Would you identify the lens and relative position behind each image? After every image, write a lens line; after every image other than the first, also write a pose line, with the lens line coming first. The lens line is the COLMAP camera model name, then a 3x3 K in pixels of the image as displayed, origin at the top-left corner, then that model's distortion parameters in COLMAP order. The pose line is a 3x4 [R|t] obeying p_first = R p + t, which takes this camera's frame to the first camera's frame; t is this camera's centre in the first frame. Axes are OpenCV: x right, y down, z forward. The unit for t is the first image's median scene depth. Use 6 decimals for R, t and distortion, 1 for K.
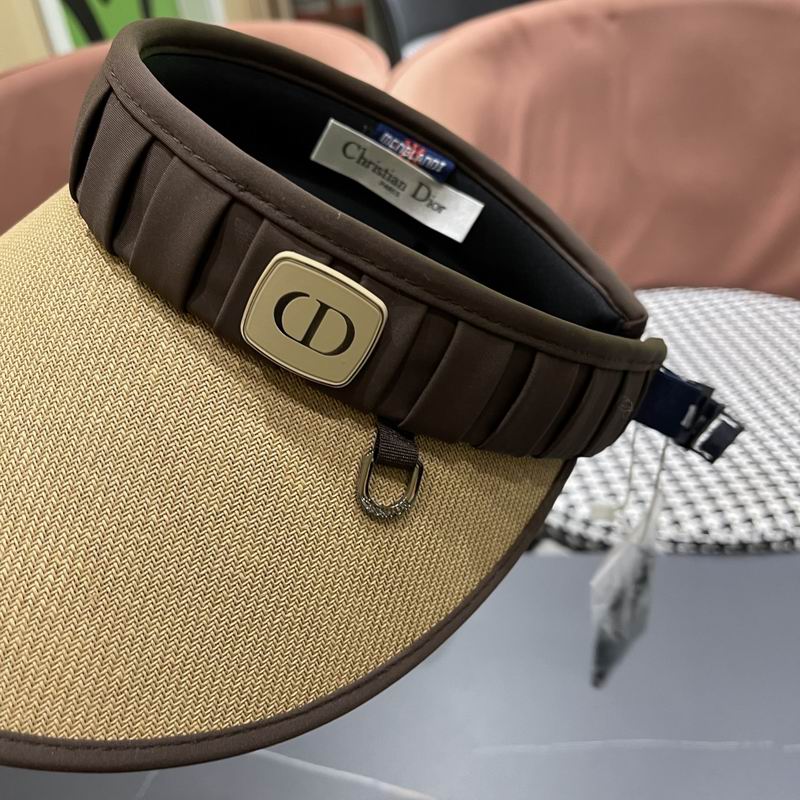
lens RADIAL K [[812.4, 0, 413.5], [0, 812.4, 429.0], [0, 0, 1]] dist [0.004515, 0.000000]
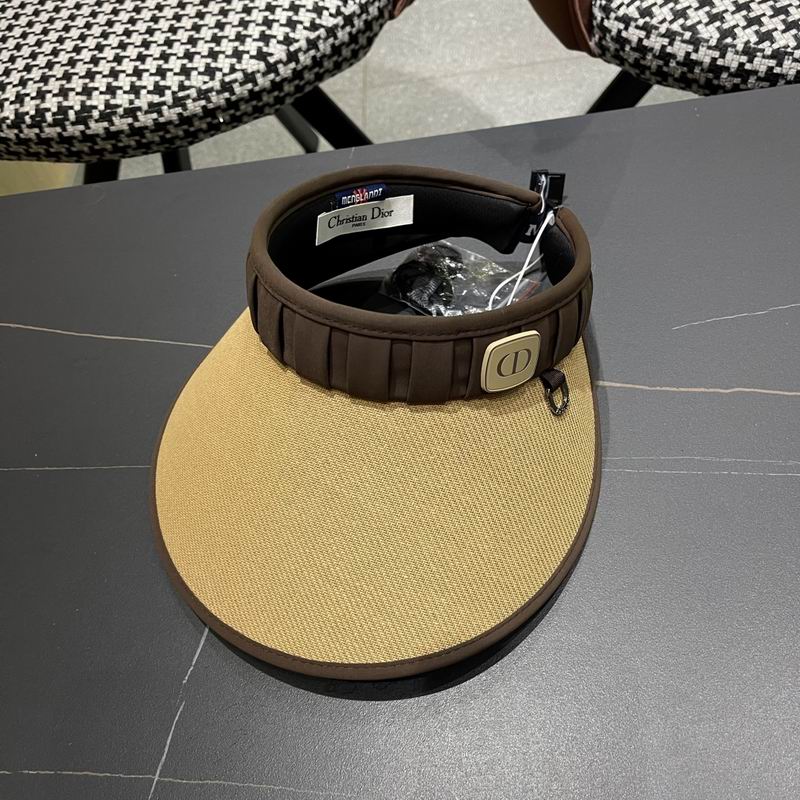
lens RADIAL K [[812.4, 0, 407.5], [0, 812.4, 411.7], [0, 0, 1]] dist [0.004515, 0.000000]
pose [[0.738997, -0.649773, 0.177983, -0.643948], [0.558016, 0.738374, 0.378710, -0.808675], [-0.377494, -0.180548, 0.908241, -0.586096]]
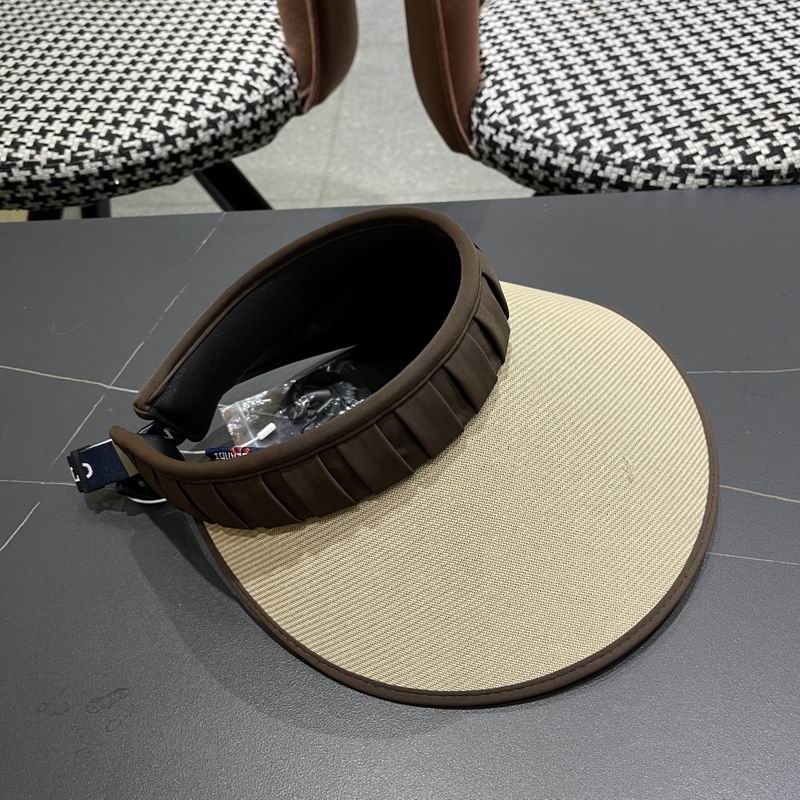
lens RADIAL K [[812.4, 0, 397.0], [0, 812.4, 408.3], [0, 0, 1]] dist [0.004515, 0.000000]
pose [[0.796452, -0.538497, 0.275111, -0.382649], [0.481686, 0.840009, 0.249727, -0.356381], [-0.365573, -0.066378, 0.928413, -0.812883]]
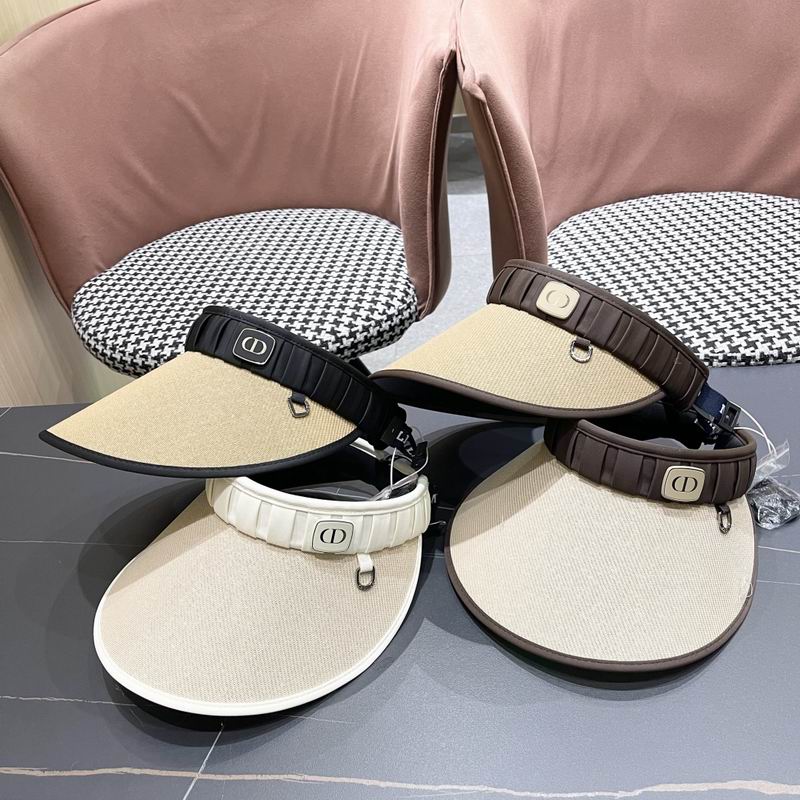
lens RADIAL K [[812.4, 0, 389.7], [0, 812.4, 408.1], [0, 0, 1]] dist [0.004515, 0.000000]
pose [[0.799267, -0.471838, 0.372212, -1.385818], [0.489449, 0.870455, 0.052423, -0.640096], [-0.348729, 0.140279, 0.926666, -1.903113]]
